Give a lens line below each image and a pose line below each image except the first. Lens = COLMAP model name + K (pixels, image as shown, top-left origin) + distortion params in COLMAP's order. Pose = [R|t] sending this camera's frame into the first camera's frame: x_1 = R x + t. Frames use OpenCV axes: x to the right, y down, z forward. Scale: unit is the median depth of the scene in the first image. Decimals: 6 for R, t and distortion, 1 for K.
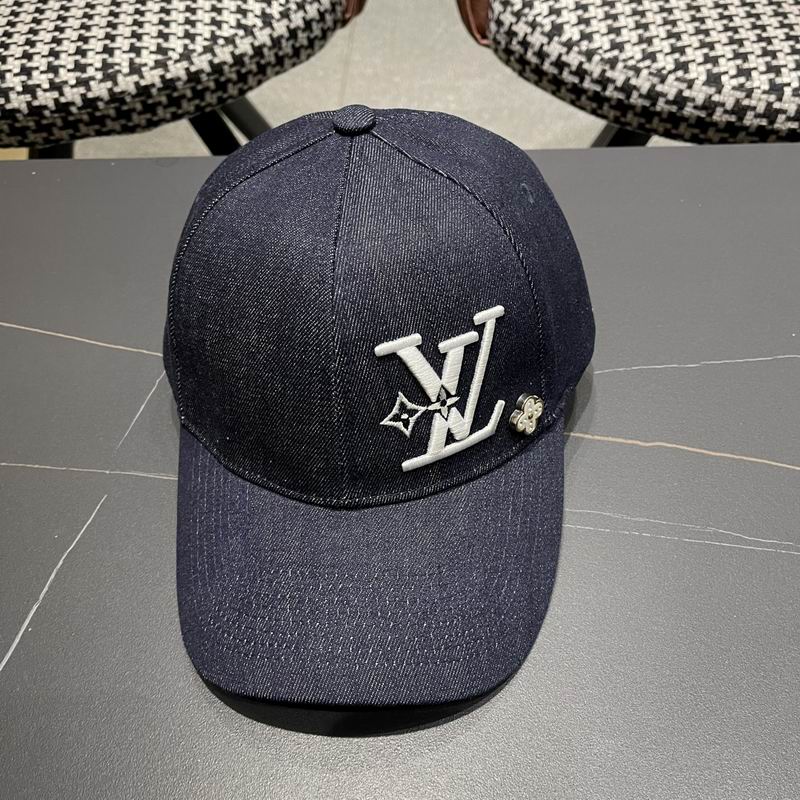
lens RADIAL K [[854.3, 0, 406.1], [0, 854.3, 415.0], [0, 0, 1]] dist [0.014537, 0.000000]
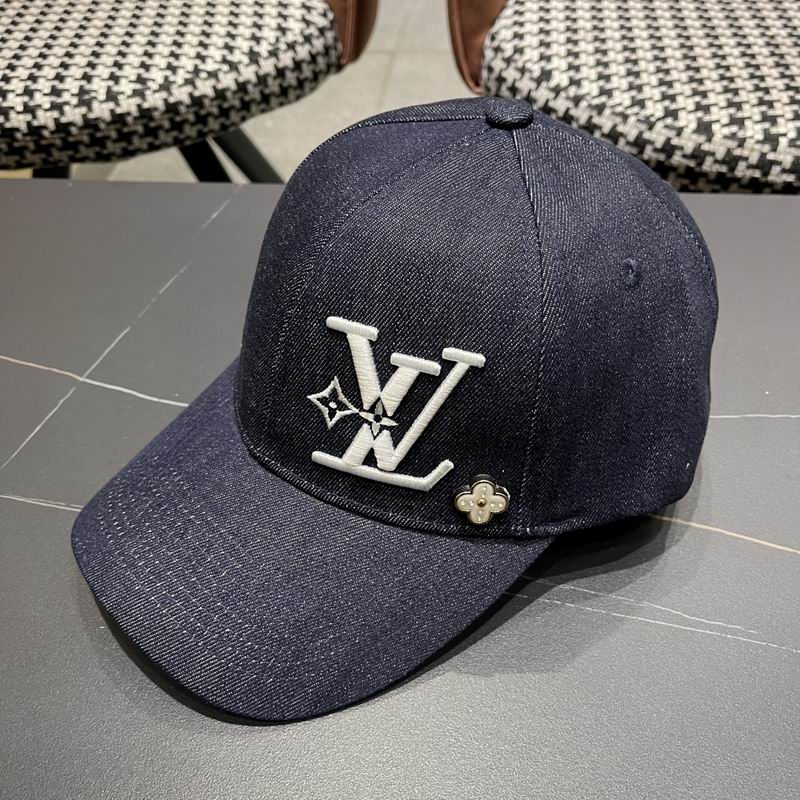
lens RADIAL K [[854.3, 0, 399.2], [0, 854.3, 408.8], [0, 0, 1]] dist [0.014537, 0.000000]
pose [[0.996691, 0.060233, -0.054589, 0.086960], [-0.065059, 0.993685, -0.091416, 0.020352], [0.048738, 0.094665, 0.994315, 0.072274]]
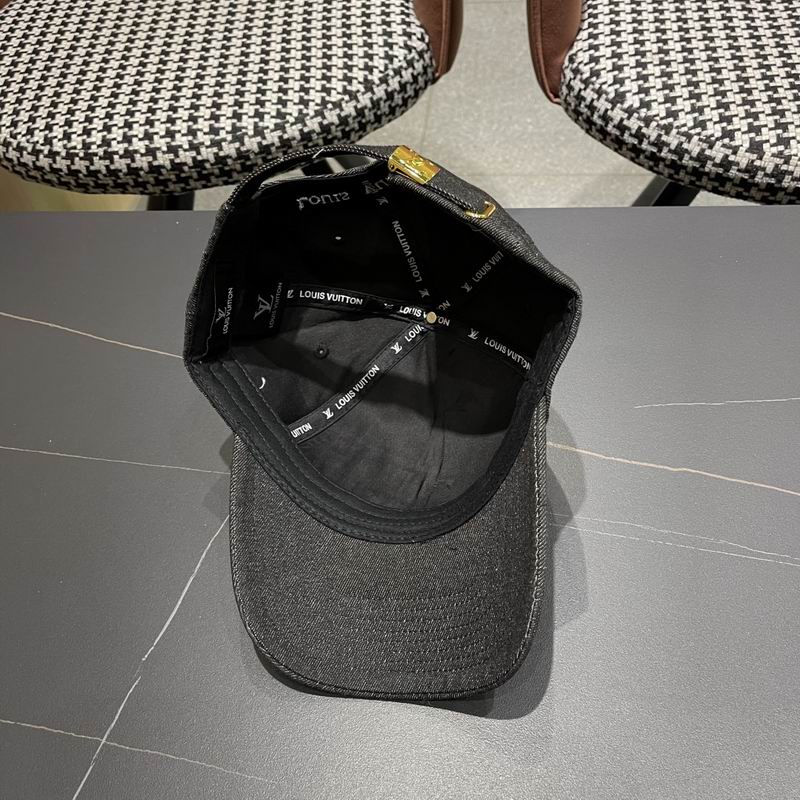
lens RADIAL K [[854.3, 0, 403.8], [0, 854.3, 400.5], [0, 0, 1]] dist [0.014537, 0.000000]
pose [[0.995843, 0.029405, -0.086211, -0.001282], [-0.029768, 0.999553, -0.002924, -0.031922], [0.086087, 0.005478, 0.996273, -0.164874]]
